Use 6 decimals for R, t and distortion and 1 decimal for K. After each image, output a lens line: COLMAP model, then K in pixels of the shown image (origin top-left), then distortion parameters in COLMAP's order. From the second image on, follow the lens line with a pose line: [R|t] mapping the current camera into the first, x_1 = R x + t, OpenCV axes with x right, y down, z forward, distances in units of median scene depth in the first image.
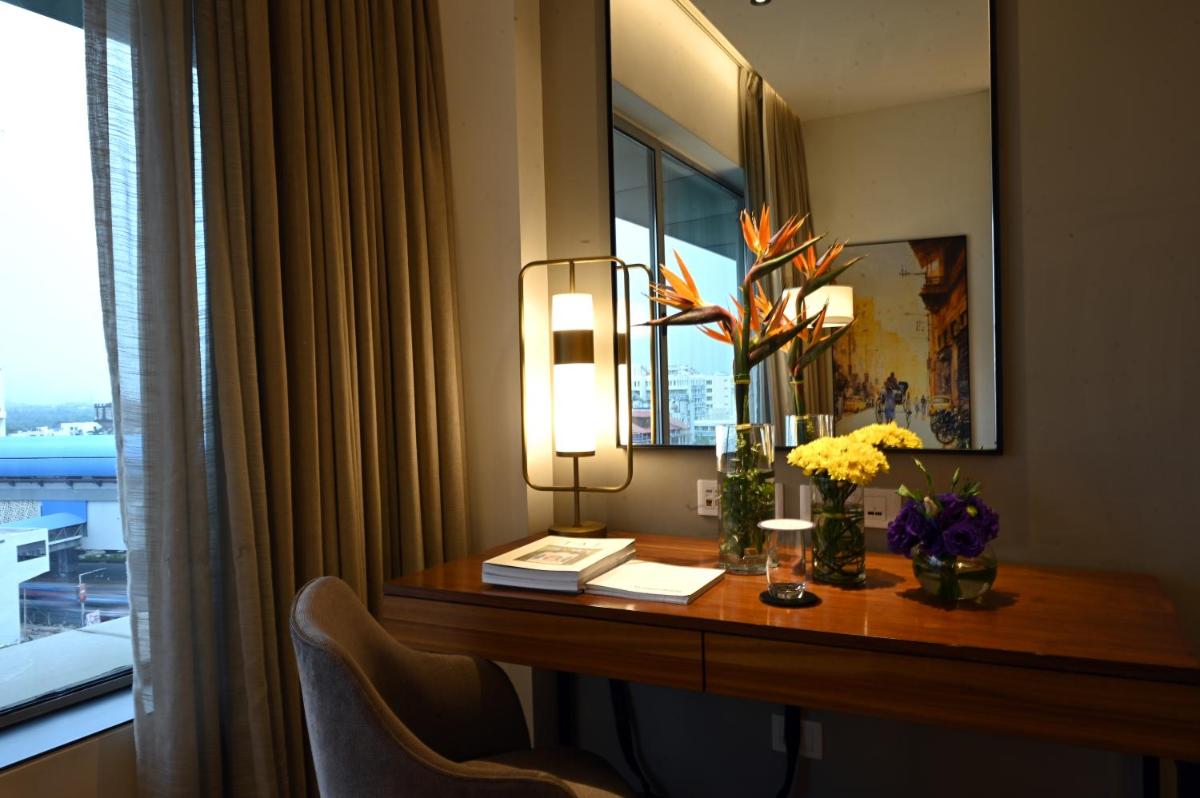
lens RADIAL K [[802.9, 0, 600.7], [0, 802.9, 400.4], [0, 0, 1]] dist [-0.000398, -0.001951]
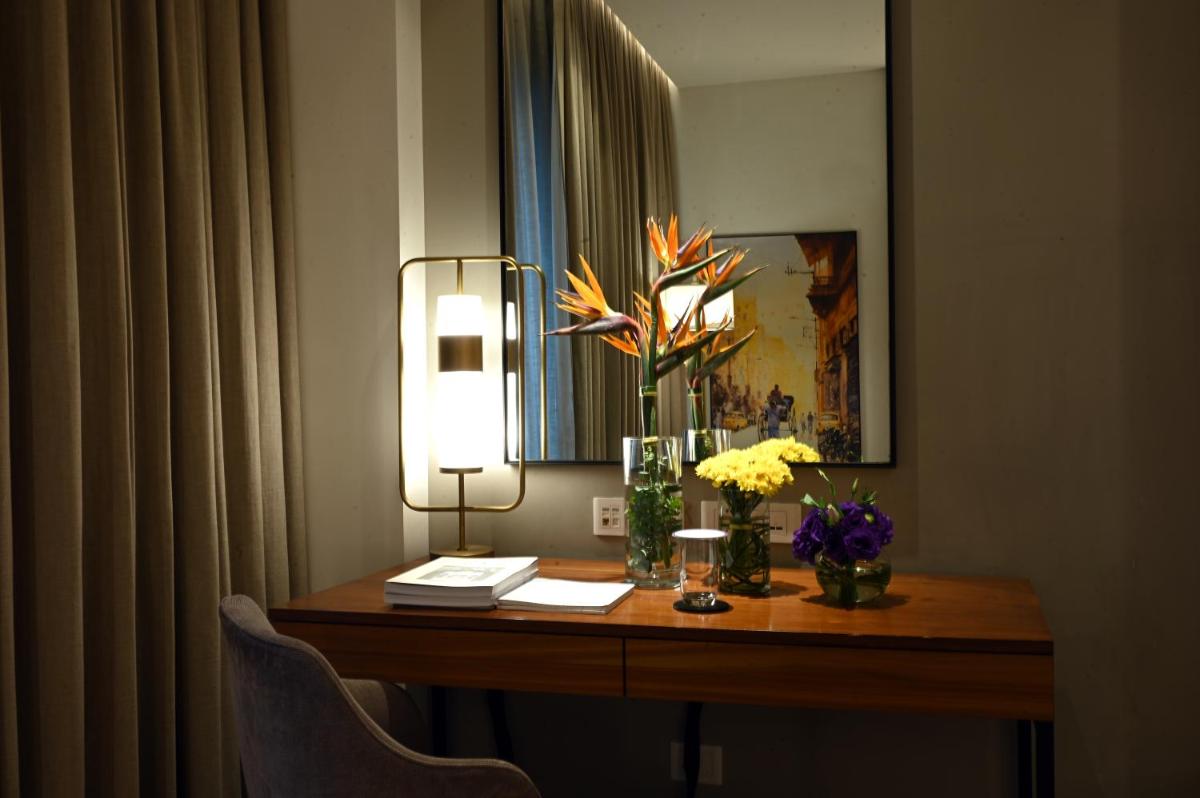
lens RADIAL K [[1049.4, 0, 603.7], [0, 1049.4, 398.6], [0, 0, 1]] dist [0.002038, 0.000646]
pose [[0.980979, 0.011689, 0.193761, -0.123379], [-0.008419, 0.999808, -0.017692, 0.005740], [-0.193931, 0.015725, 0.980889, -0.238771]]
